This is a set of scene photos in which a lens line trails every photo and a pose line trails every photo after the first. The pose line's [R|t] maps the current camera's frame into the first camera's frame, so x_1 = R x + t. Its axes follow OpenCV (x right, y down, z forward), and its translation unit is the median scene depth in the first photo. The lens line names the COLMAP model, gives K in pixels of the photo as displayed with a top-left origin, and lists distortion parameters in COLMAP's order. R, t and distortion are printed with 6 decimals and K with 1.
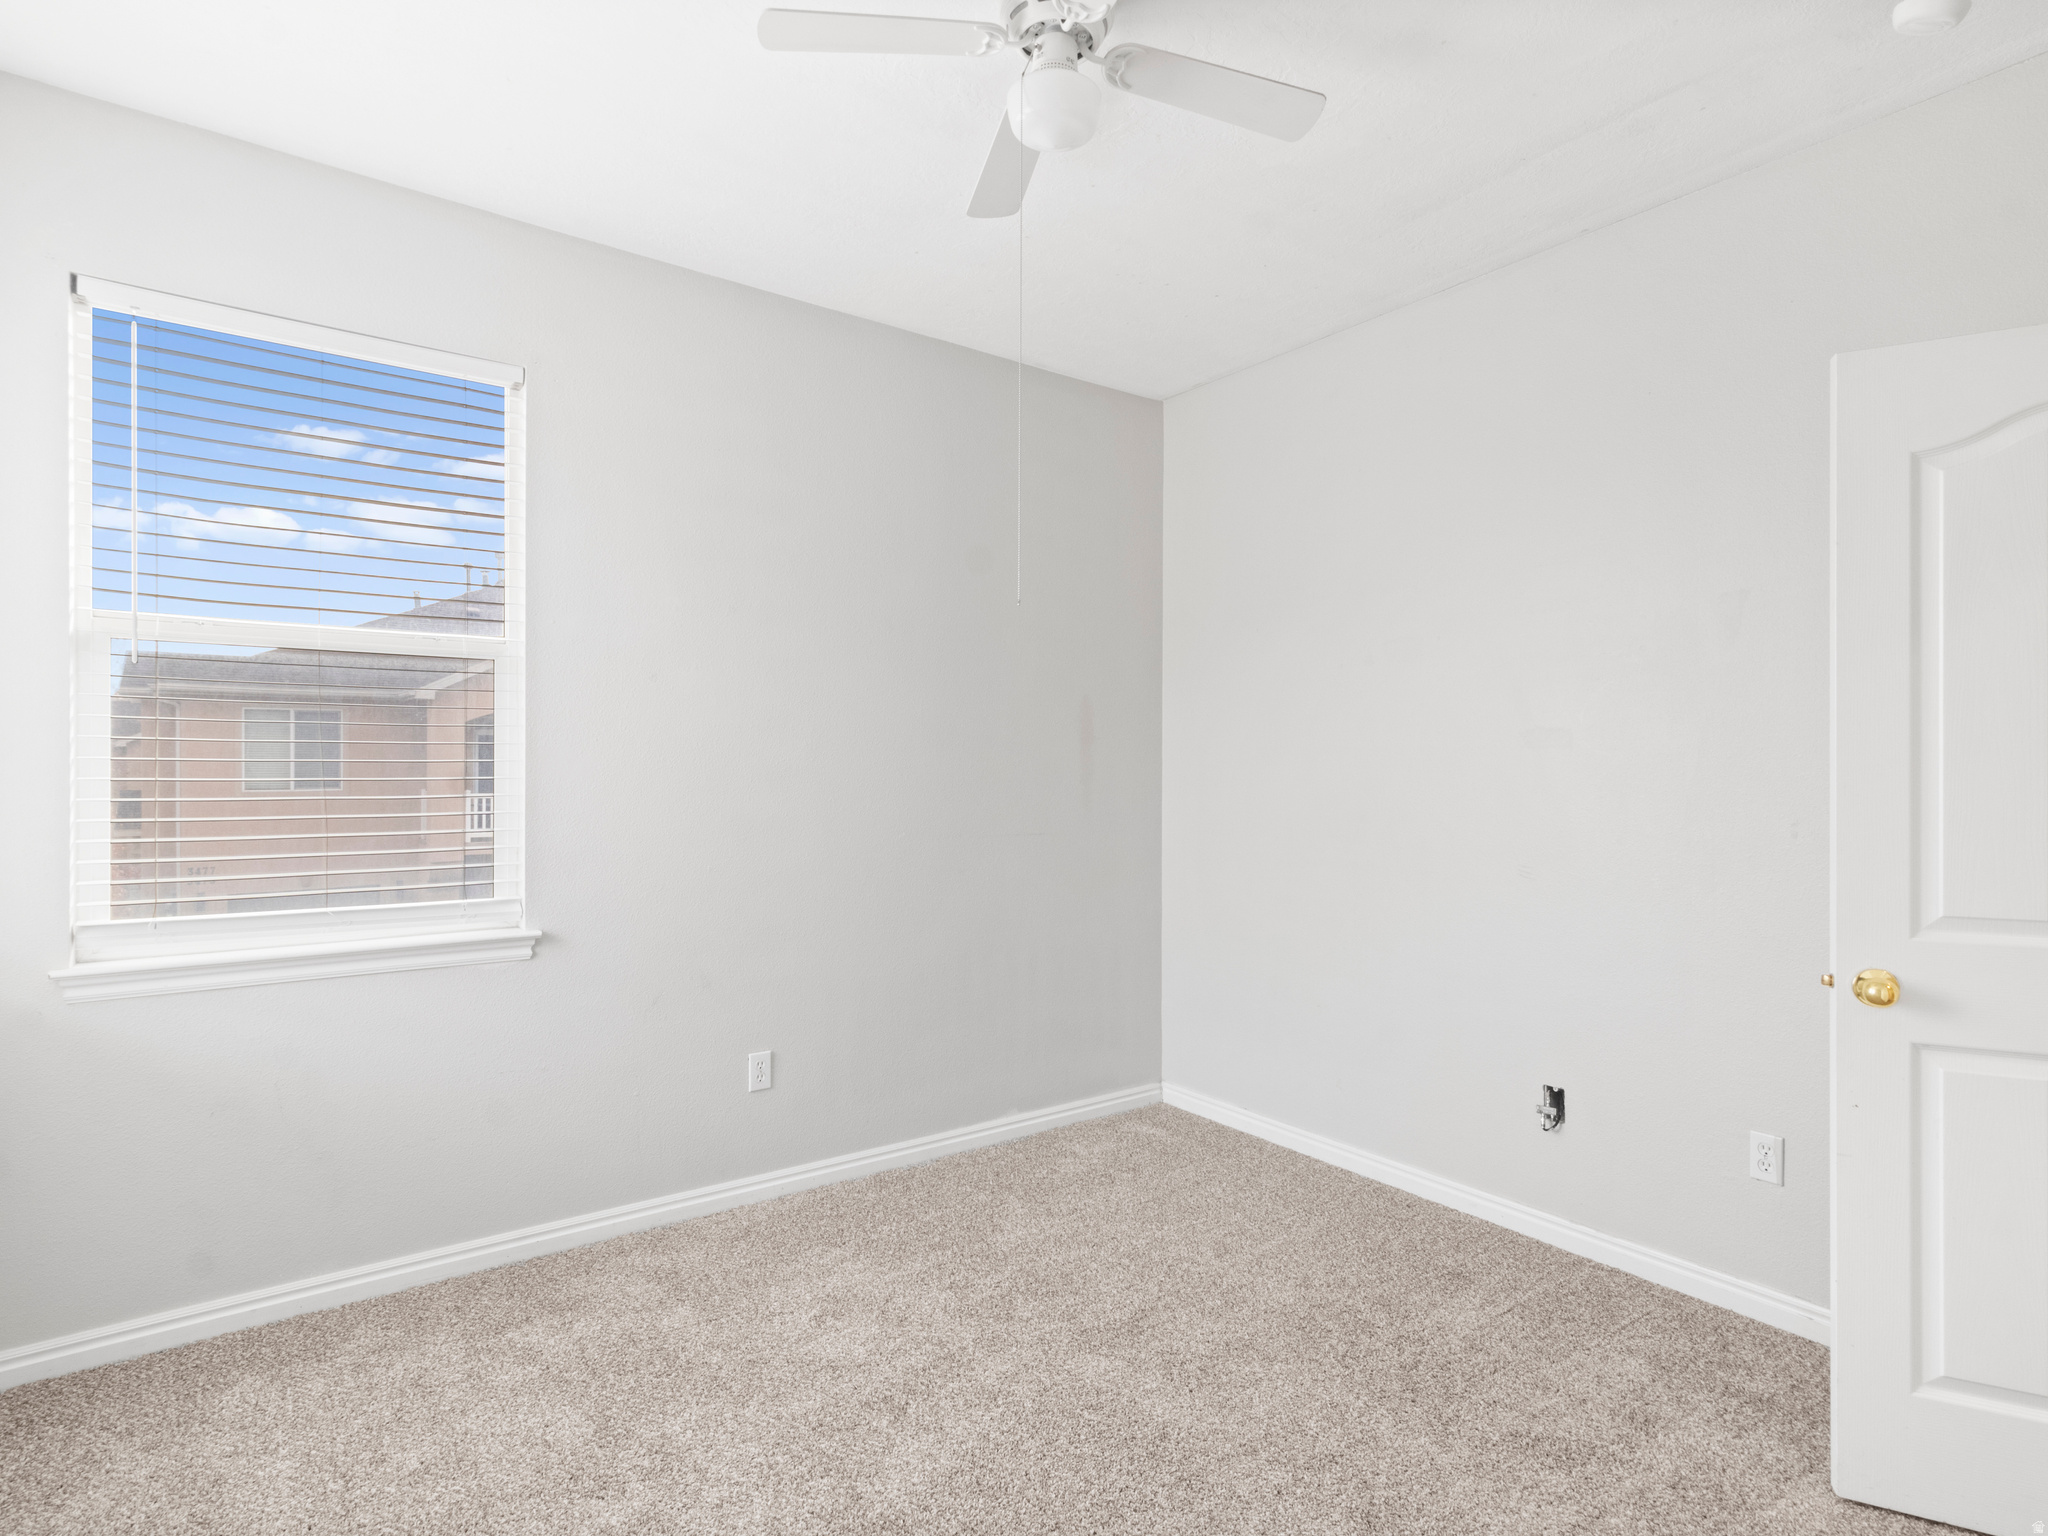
lens RADIAL K [[1079.4, 0, 1023.0], [0, 1079.4, 762.3], [0, 0, 1]] dist [0.004872, -0.000865]
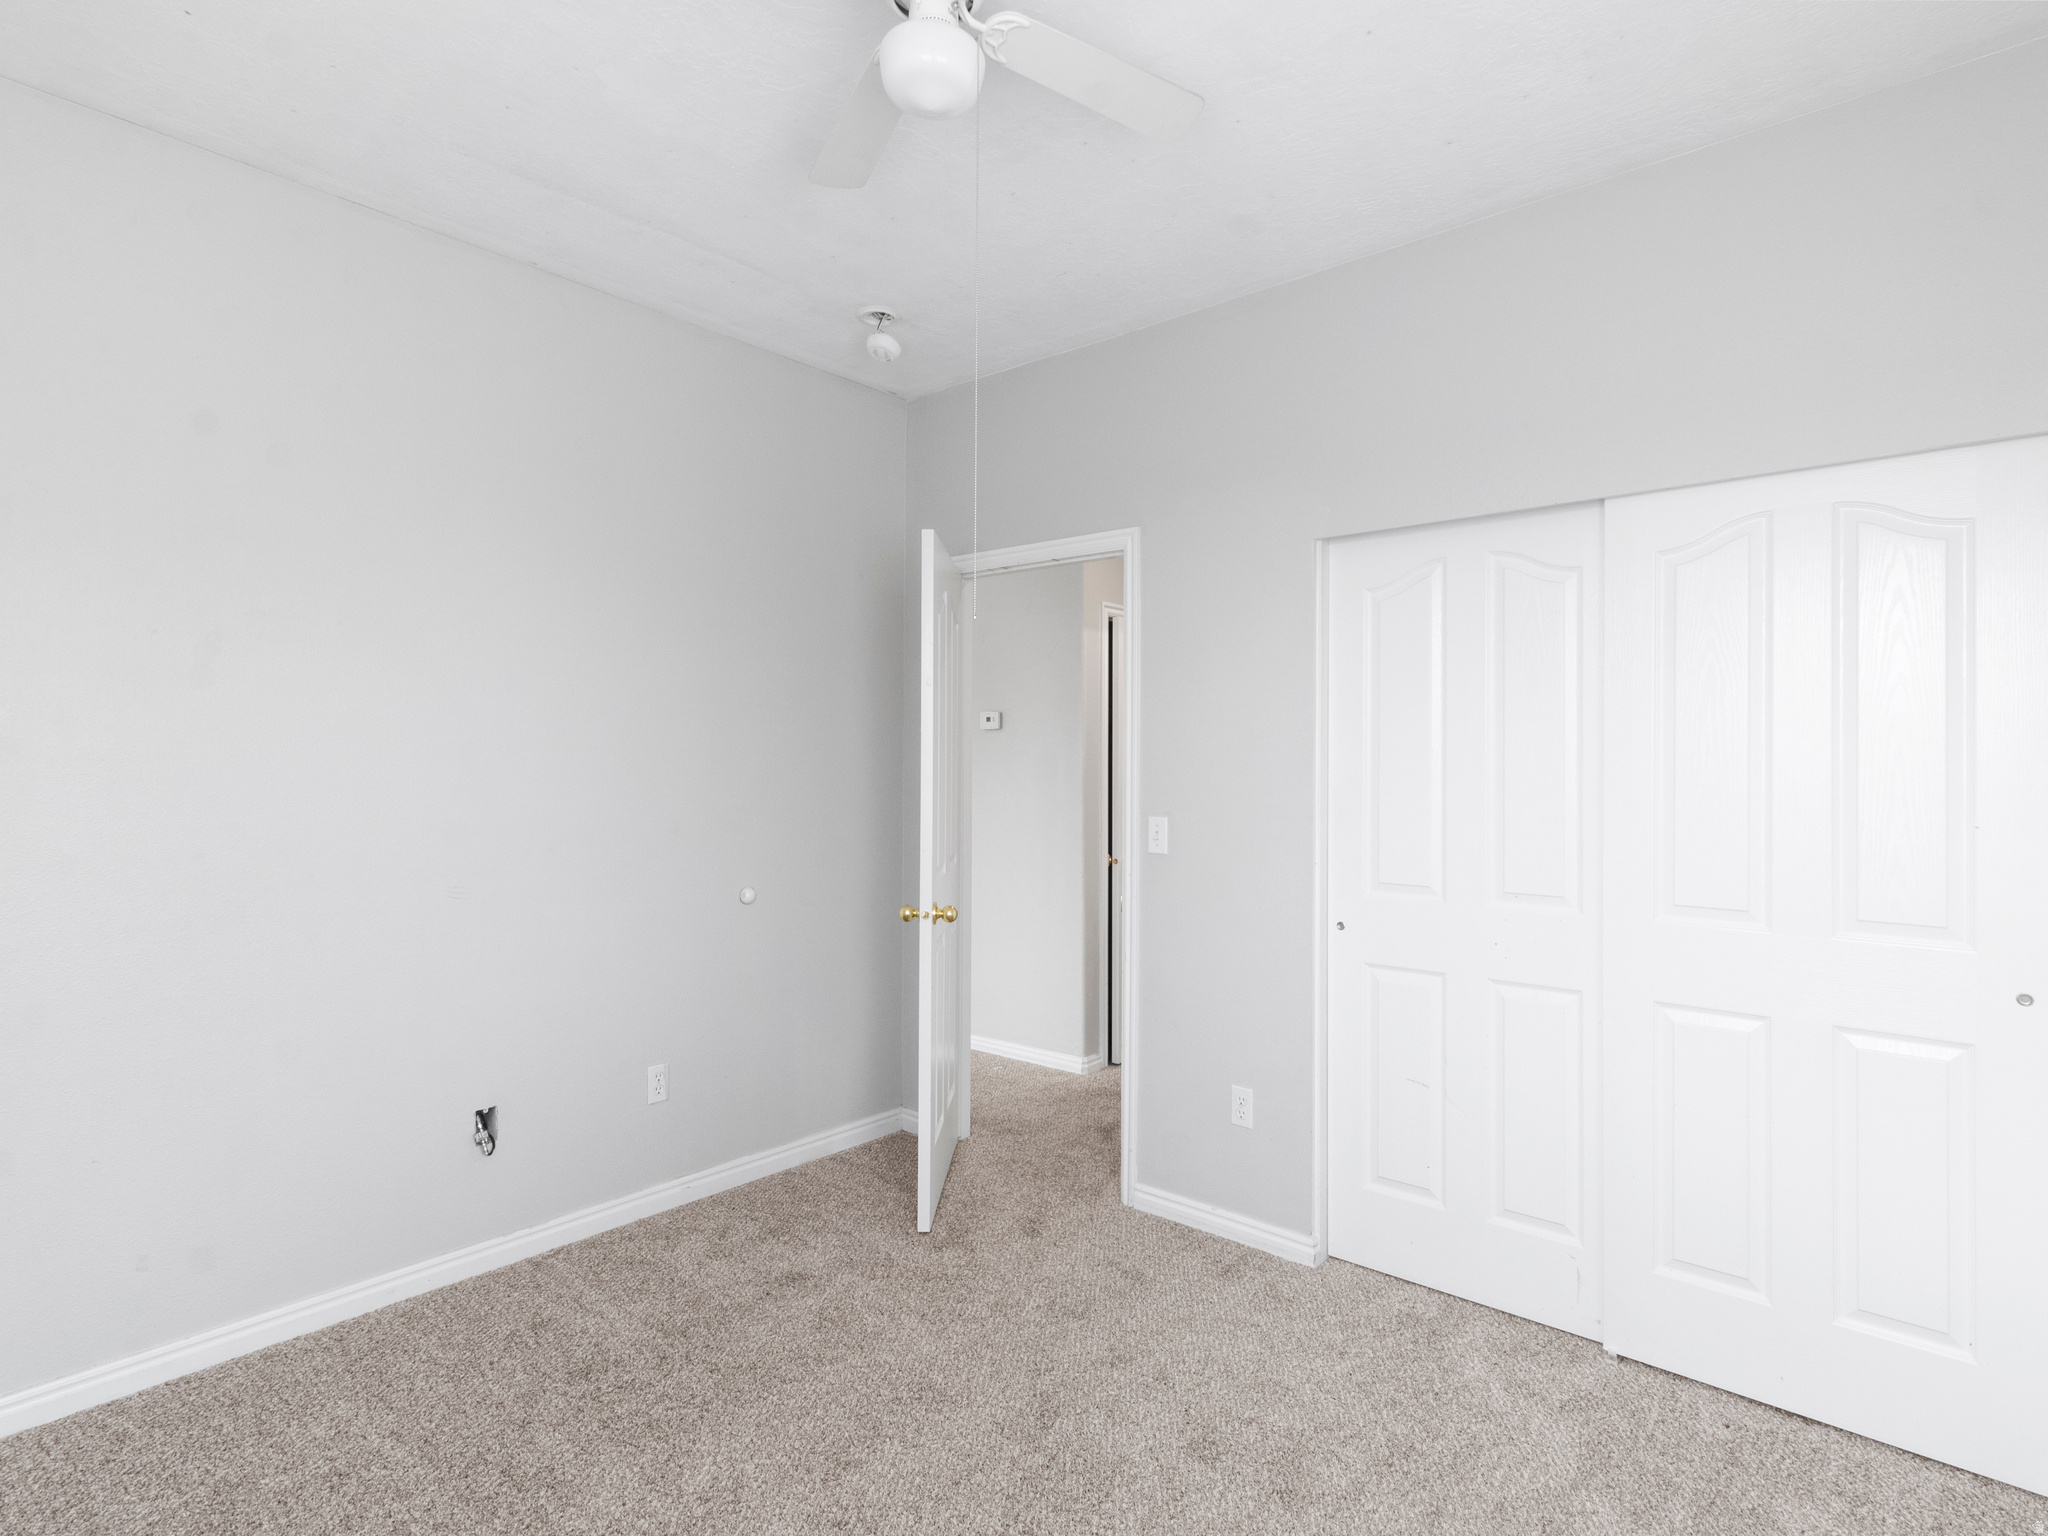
lens RADIAL K [[1073.1, 0, 1032.4], [0, 1073.1, 755.3], [0, 0, 1]] dist [0.008881, 0.000594]
pose [[-0.228523, 0.007741, 0.973508, -0.588786], [-0.009638, 0.999901, -0.010214, -0.011840], [-0.973491, -0.011717, -0.228426, 0.780084]]
